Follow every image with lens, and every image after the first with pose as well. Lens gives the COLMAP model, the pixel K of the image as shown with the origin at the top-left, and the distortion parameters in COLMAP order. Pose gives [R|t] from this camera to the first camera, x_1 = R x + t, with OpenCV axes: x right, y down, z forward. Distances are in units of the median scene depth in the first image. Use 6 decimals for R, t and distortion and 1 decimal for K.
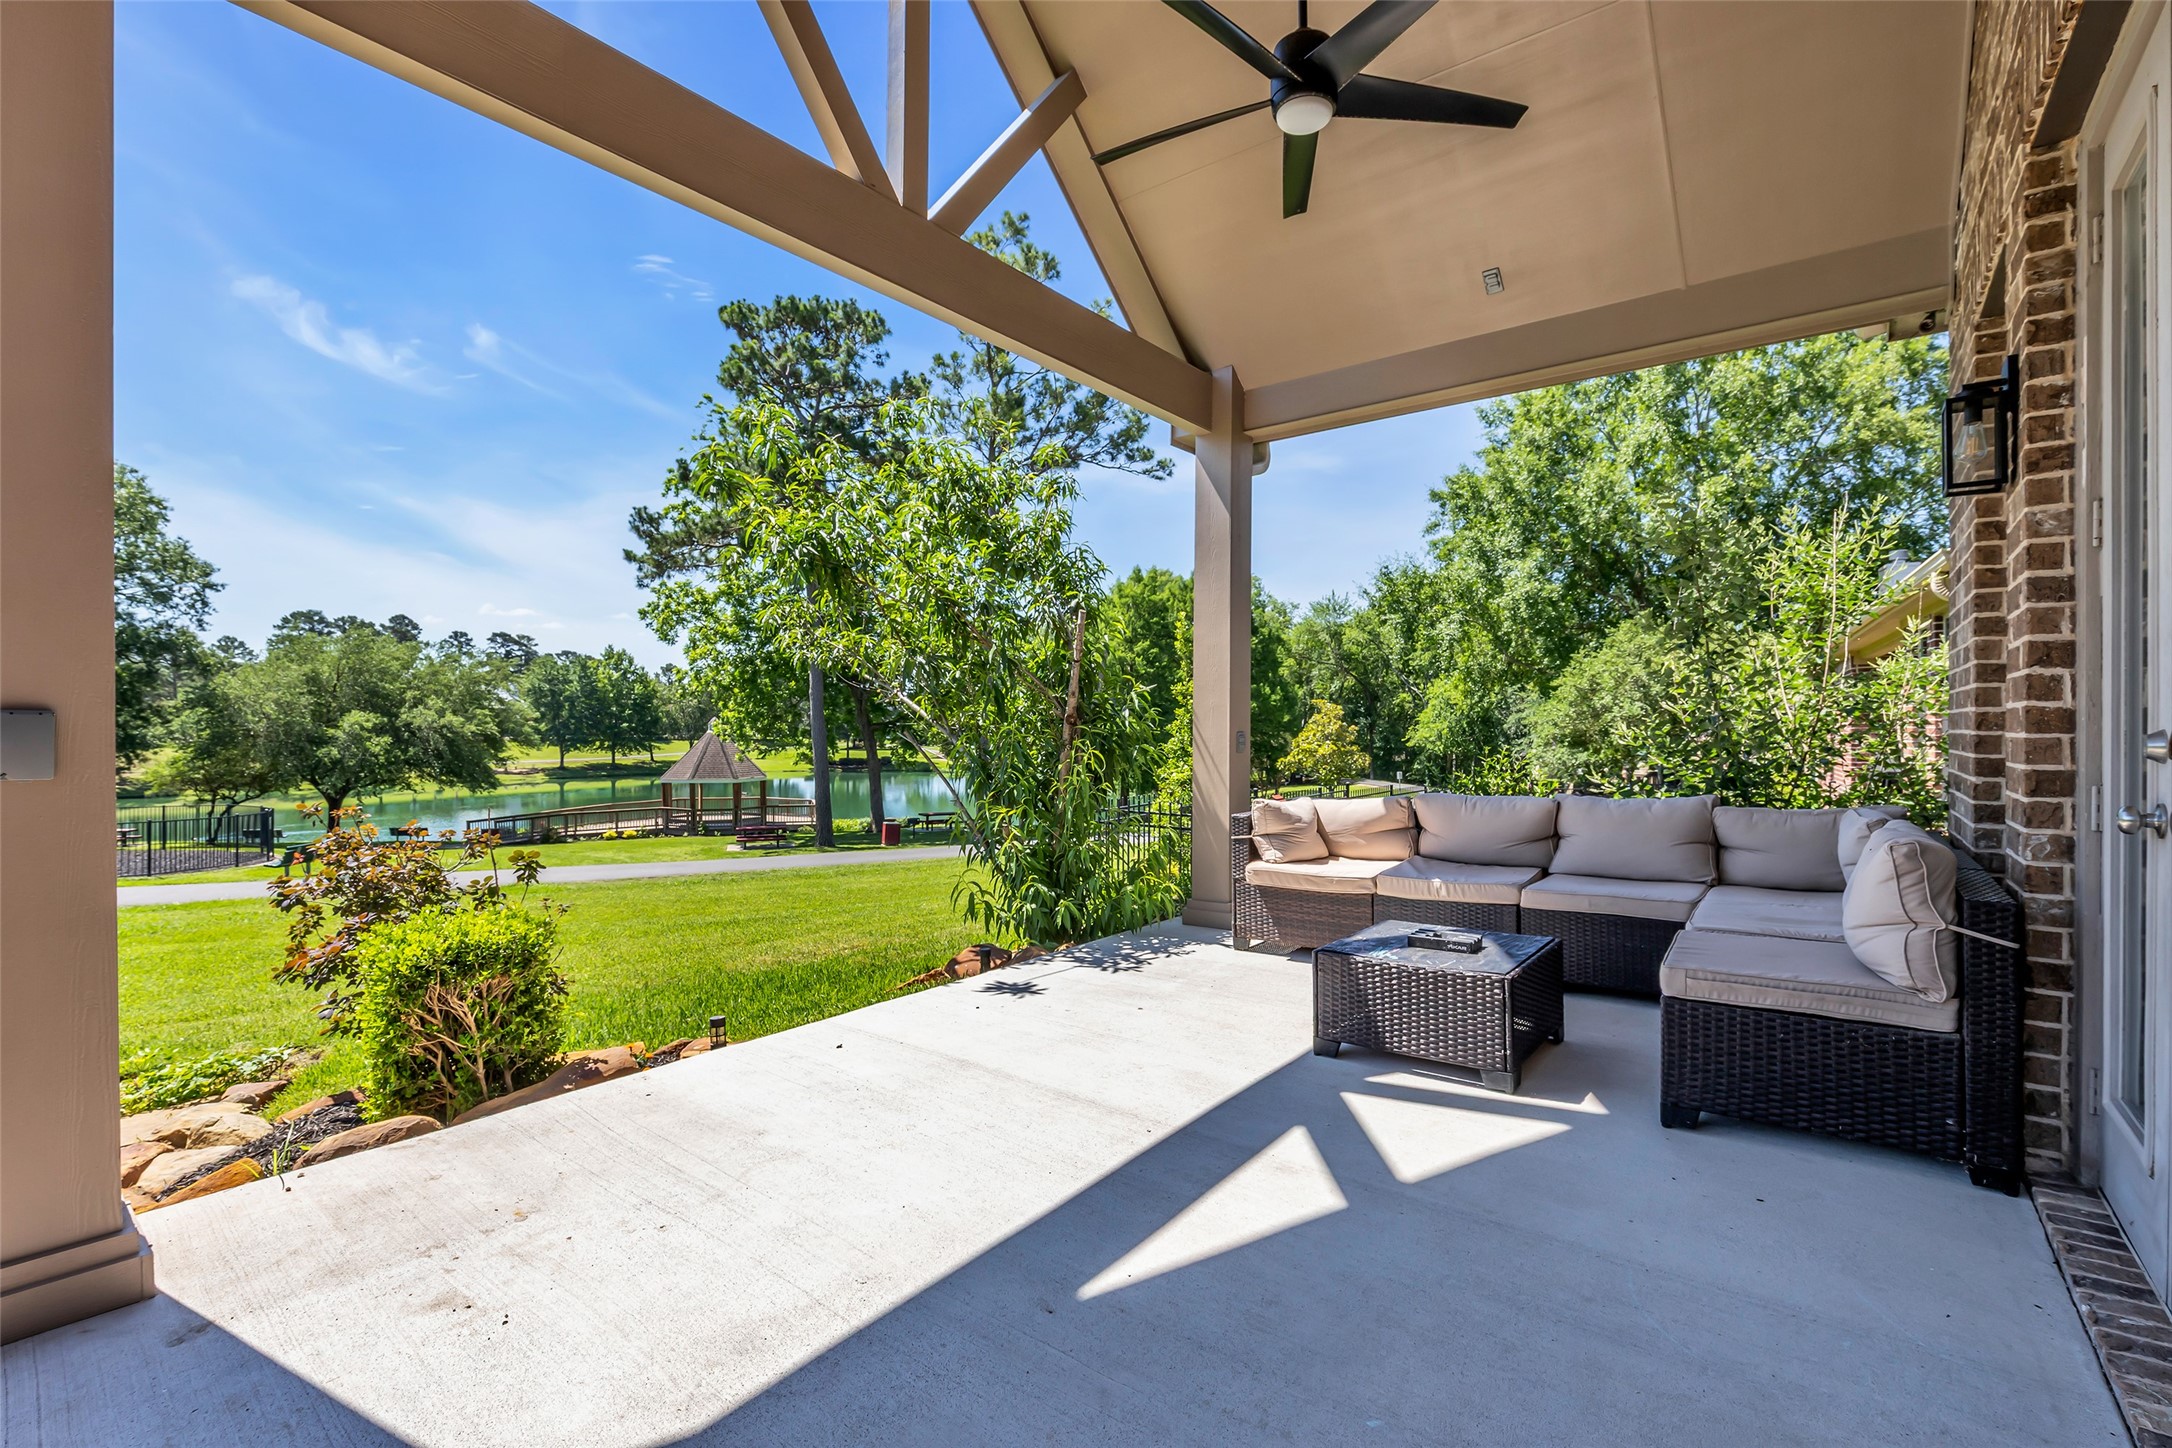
lens RADIAL K [[995.3, 0, 1081.2], [0, 995.3, 727.4], [0, 0, 1]] dist [-0.031969, -0.000171]
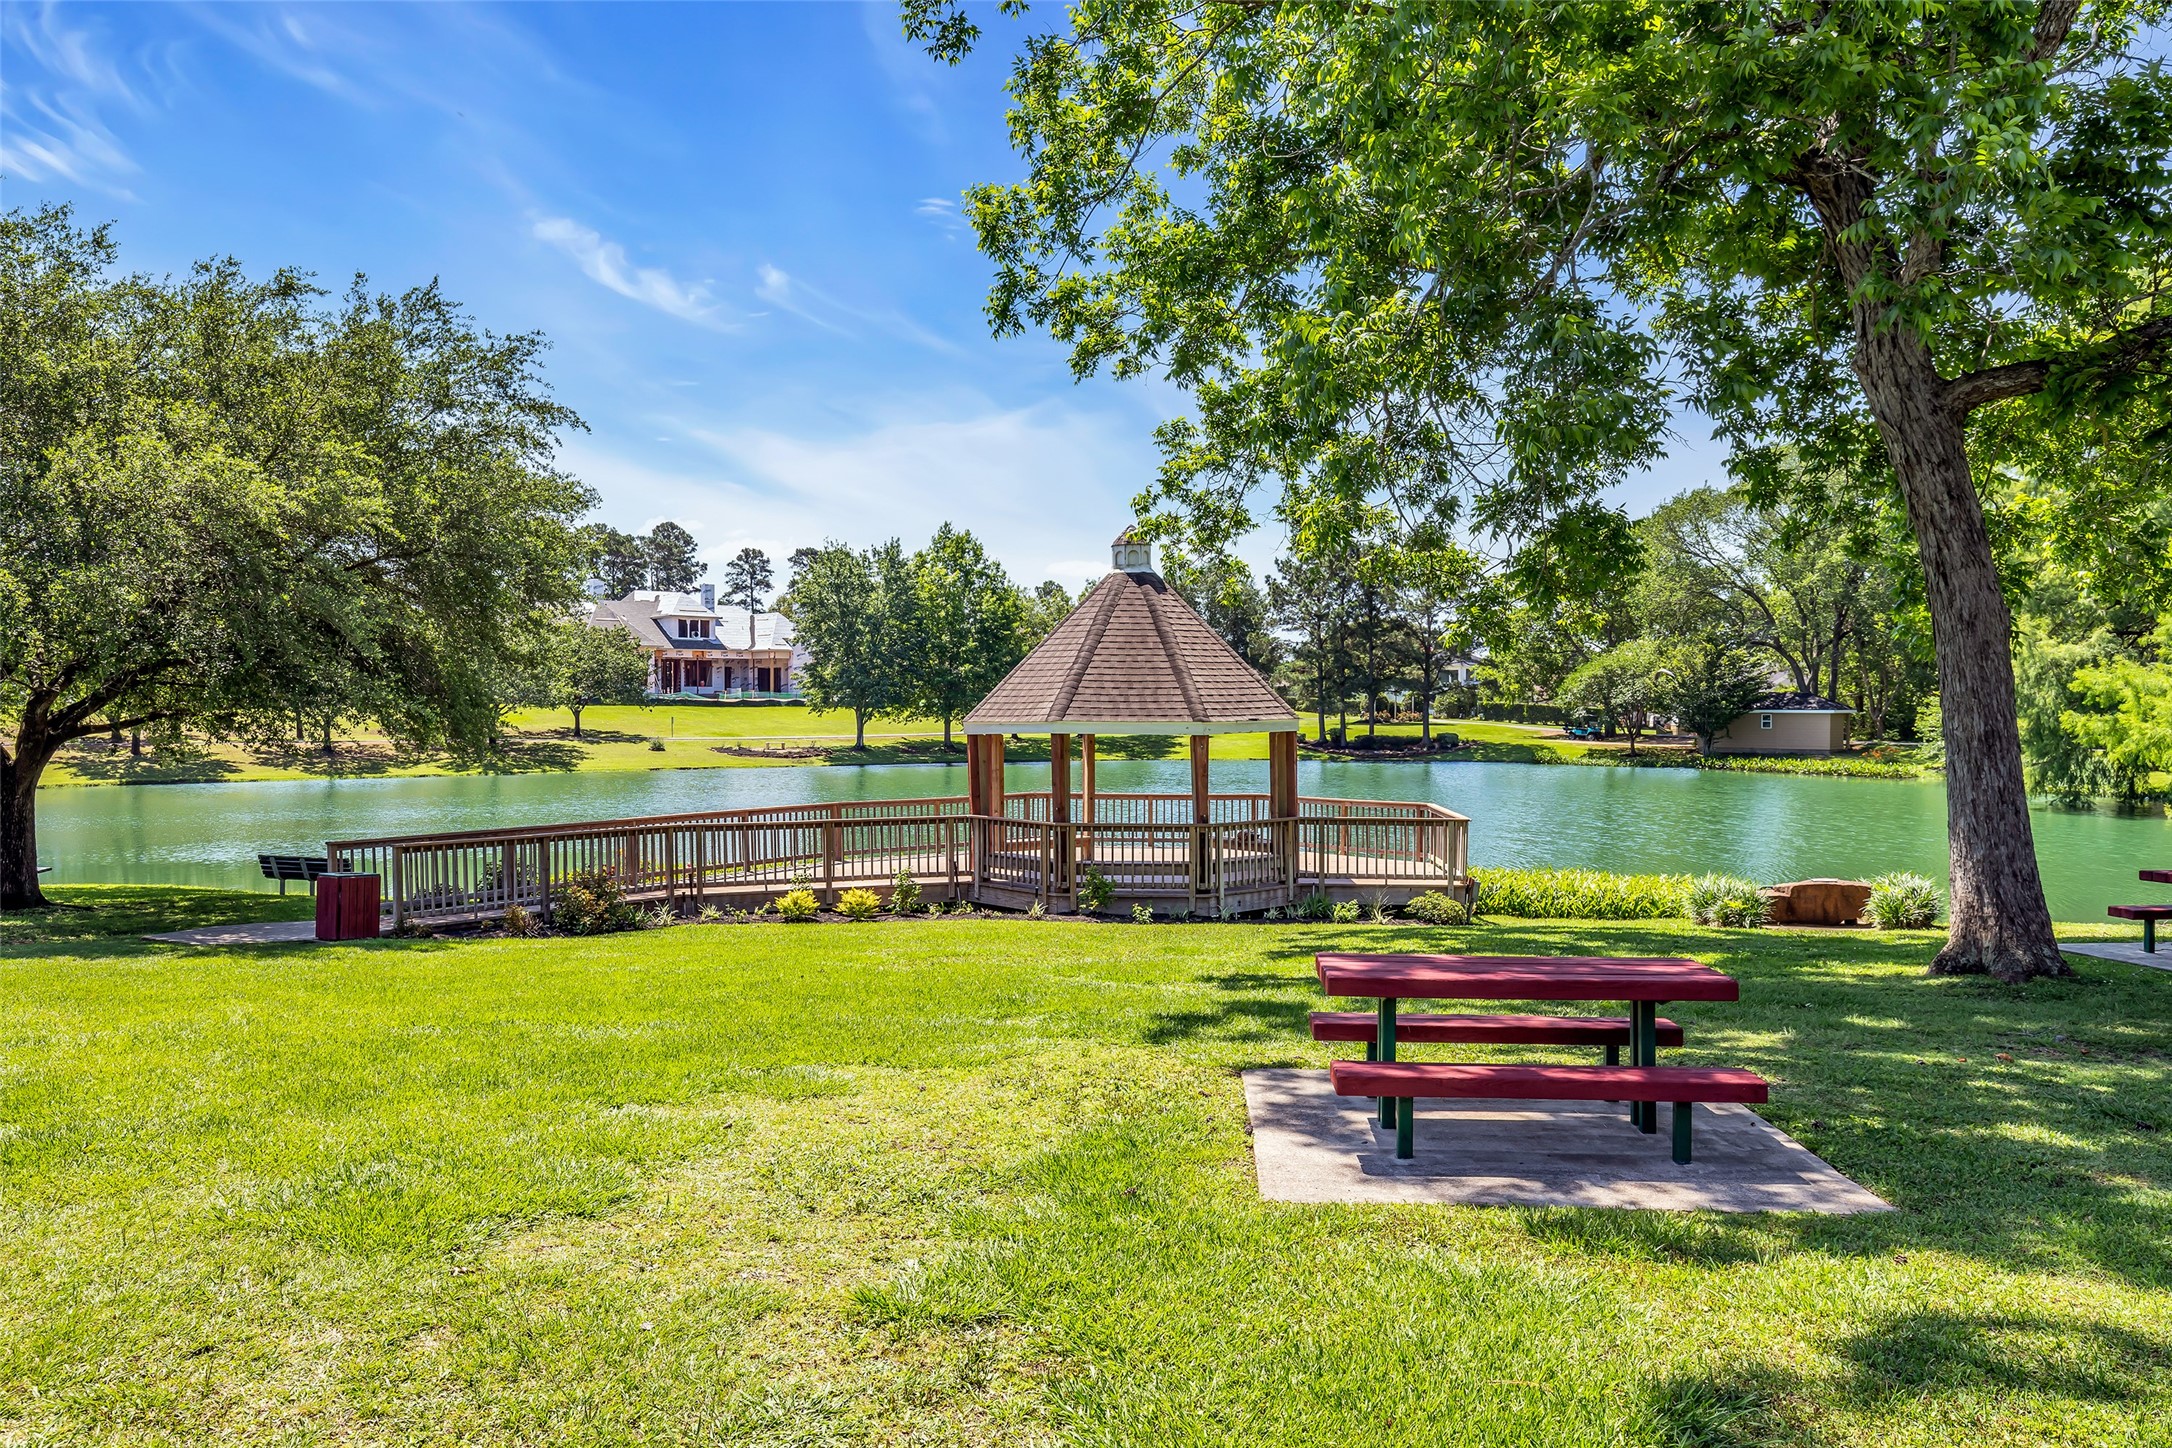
lens RADIAL K [[1577.2, 0, 1088.2], [0, 1577.2, 721.4], [0, 0, 1]] dist [0.000669, -0.000012]
pose [[0.930311, 0.003110, -0.366759, -0.222174], [-0.000505, 0.999974, 0.007198, 0.051503], [0.366772, -0.006511, 0.930288, 0.592279]]
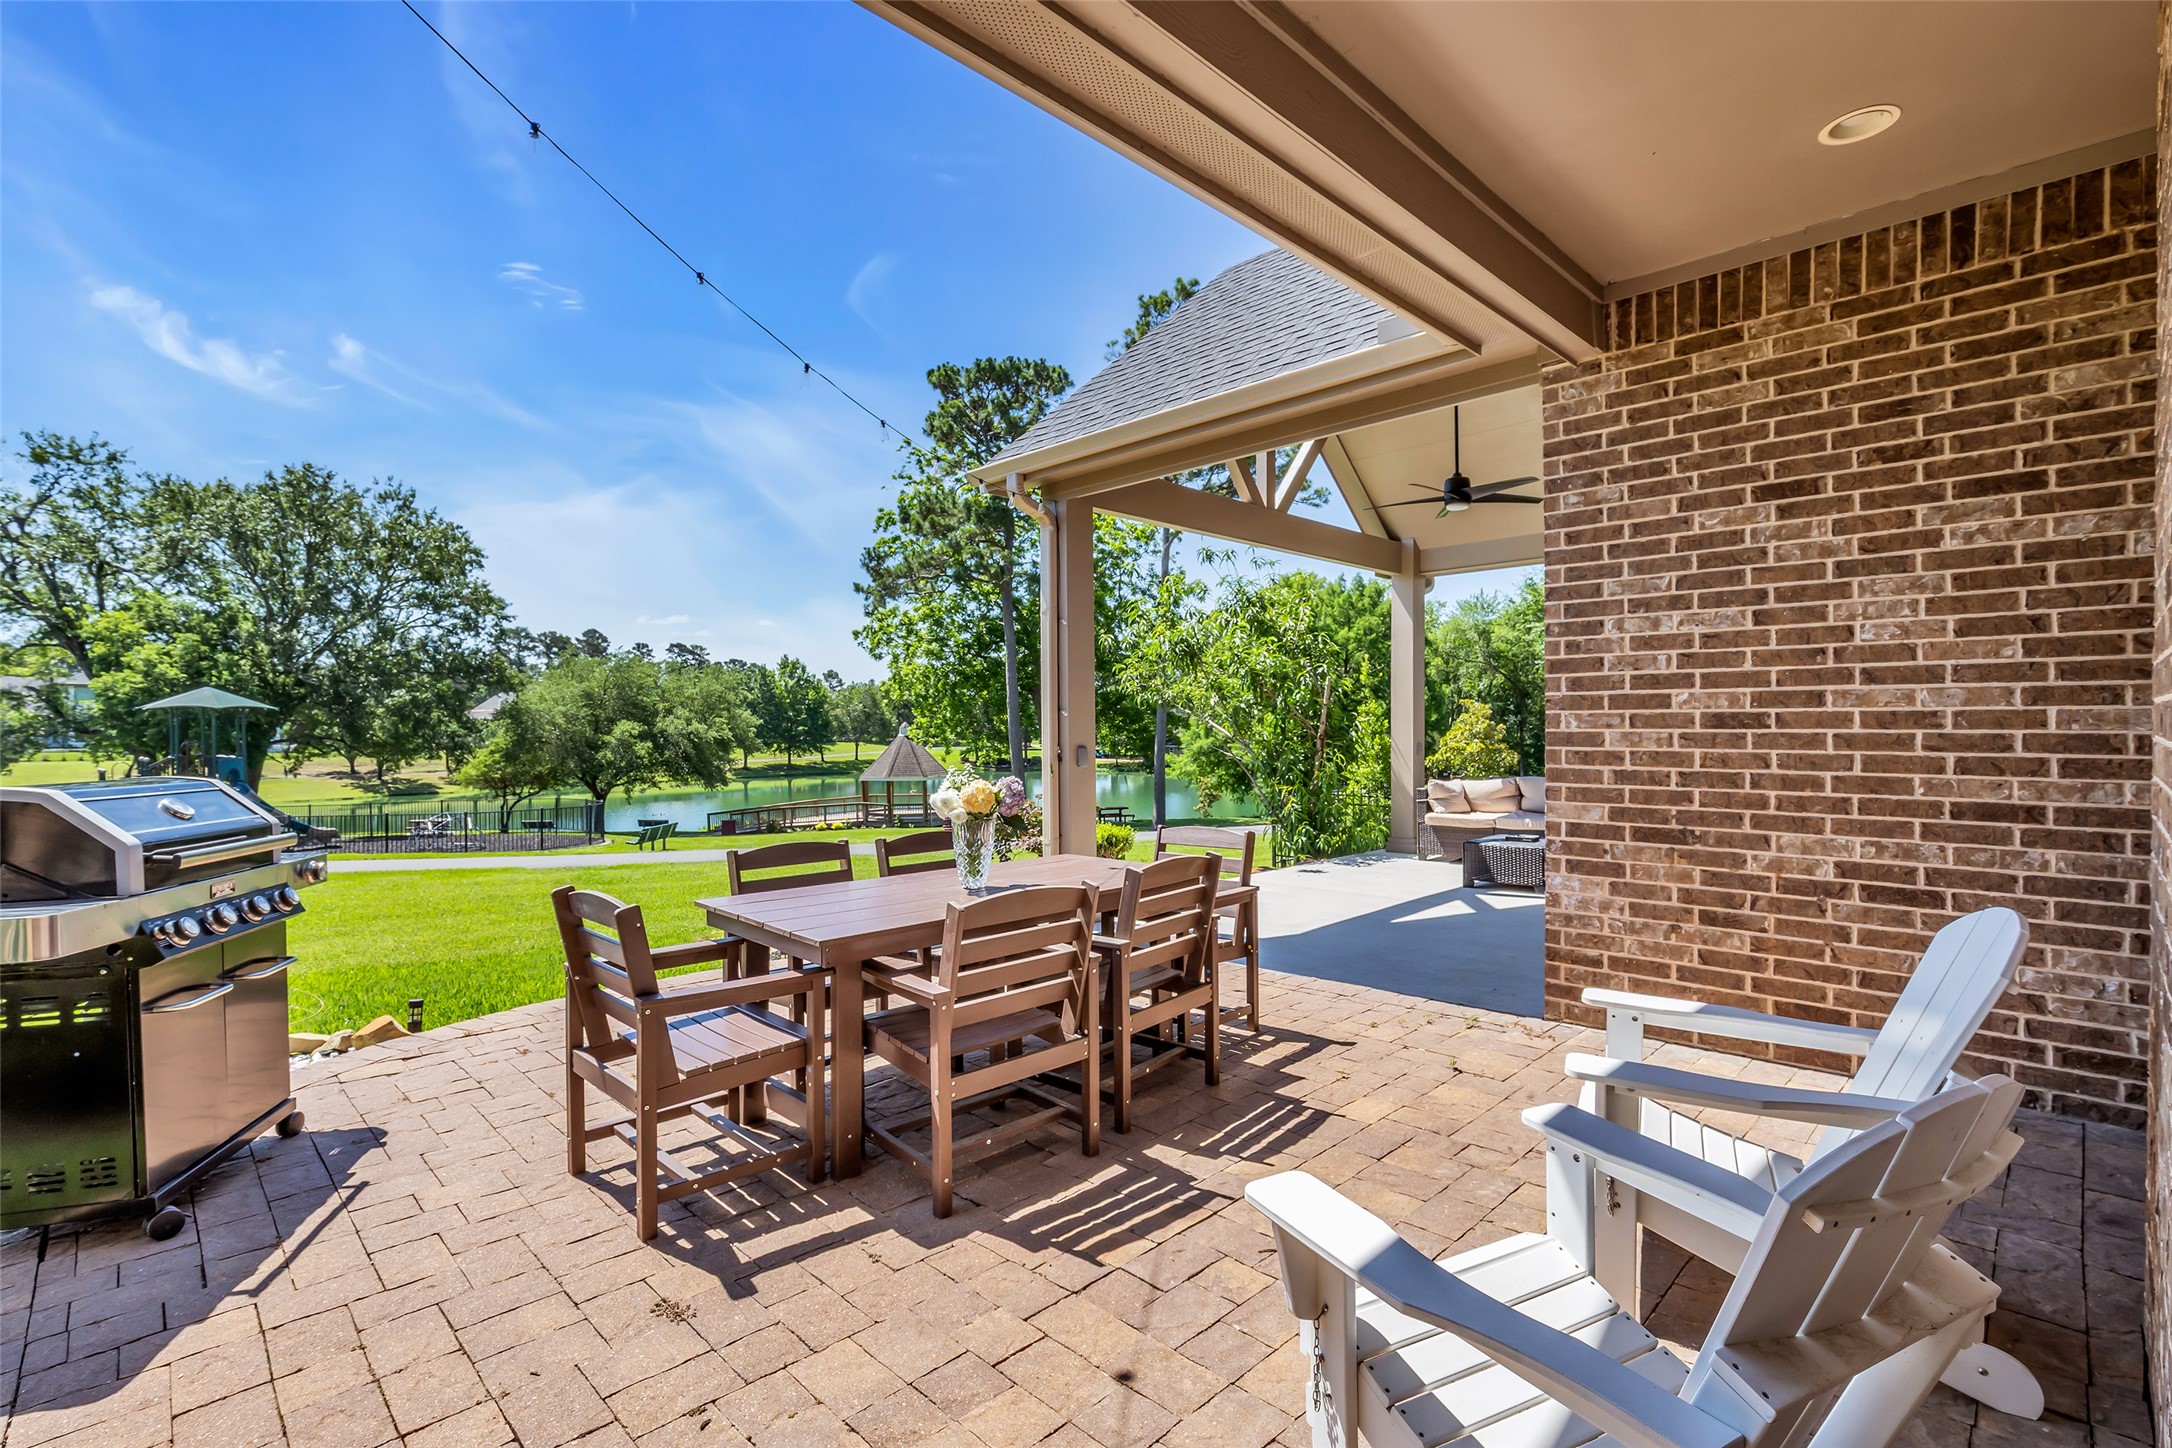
lens RADIAL K [[995.3, 0, 1076.6], [0, 995.3, 741.2], [0, 0, 1]] dist [-0.031969, -0.000171]
pose [[0.990077, -0.006757, -0.140364, -0.022202], [0.008844, 0.999859, 0.014246, -0.003361], [0.140248, -0.015346, 0.989997, -0.094503]]
